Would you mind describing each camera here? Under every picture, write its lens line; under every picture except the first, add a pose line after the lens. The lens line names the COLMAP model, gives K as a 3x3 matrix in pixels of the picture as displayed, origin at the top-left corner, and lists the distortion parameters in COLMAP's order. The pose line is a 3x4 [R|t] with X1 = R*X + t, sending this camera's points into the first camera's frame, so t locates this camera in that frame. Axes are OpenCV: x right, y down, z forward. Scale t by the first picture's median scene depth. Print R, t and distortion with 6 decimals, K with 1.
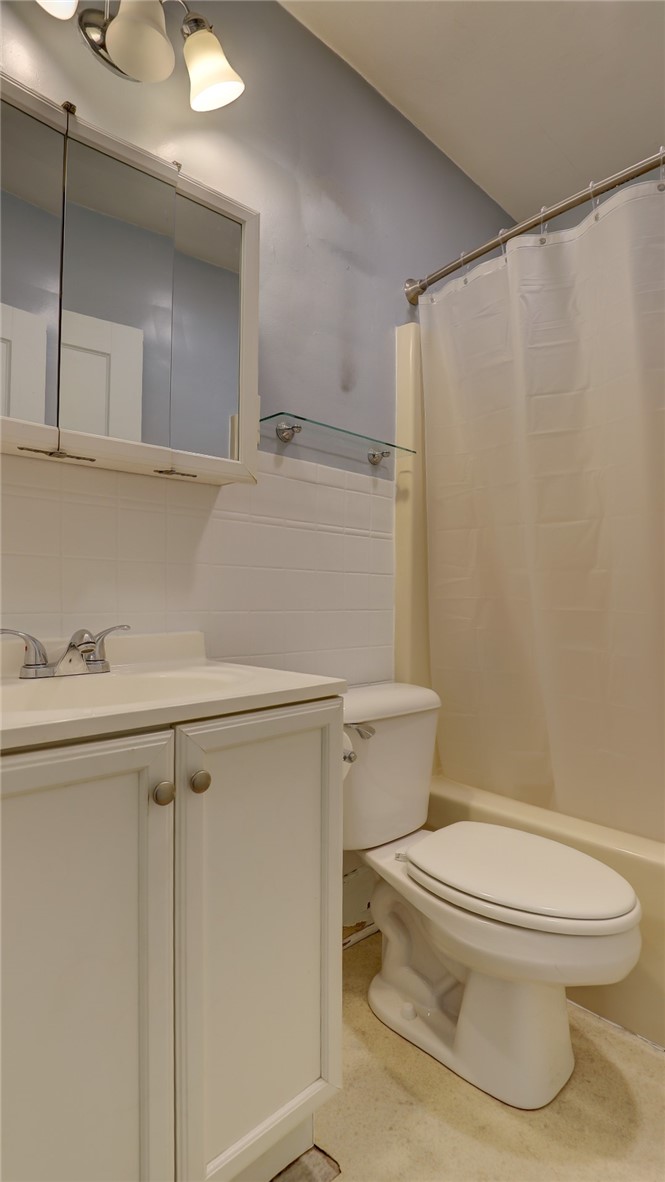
lens RADIAL K [[559.2, 0, 317.3], [0, 559.2, 589.7], [0, 0, 1]] dist [-0.040267, 0.008279]
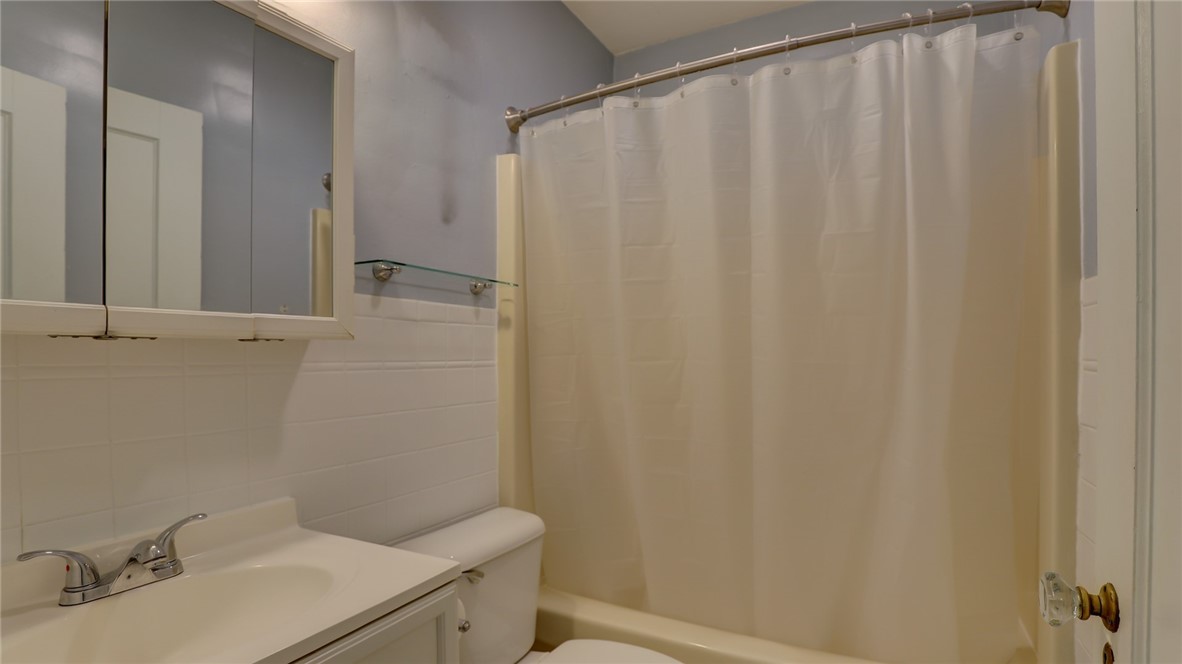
lens RADIAL K [[559.2, 0, 591.0], [0, 559.2, 332.0], [0, 0, 1]] dist [-0.040267, 0.008279]
pose [[0.946720, -0.015019, 0.321707, -0.027512], [0.009629, 0.999785, 0.018339, -0.188906], [-0.321914, -0.014265, 0.946662, -0.011393]]
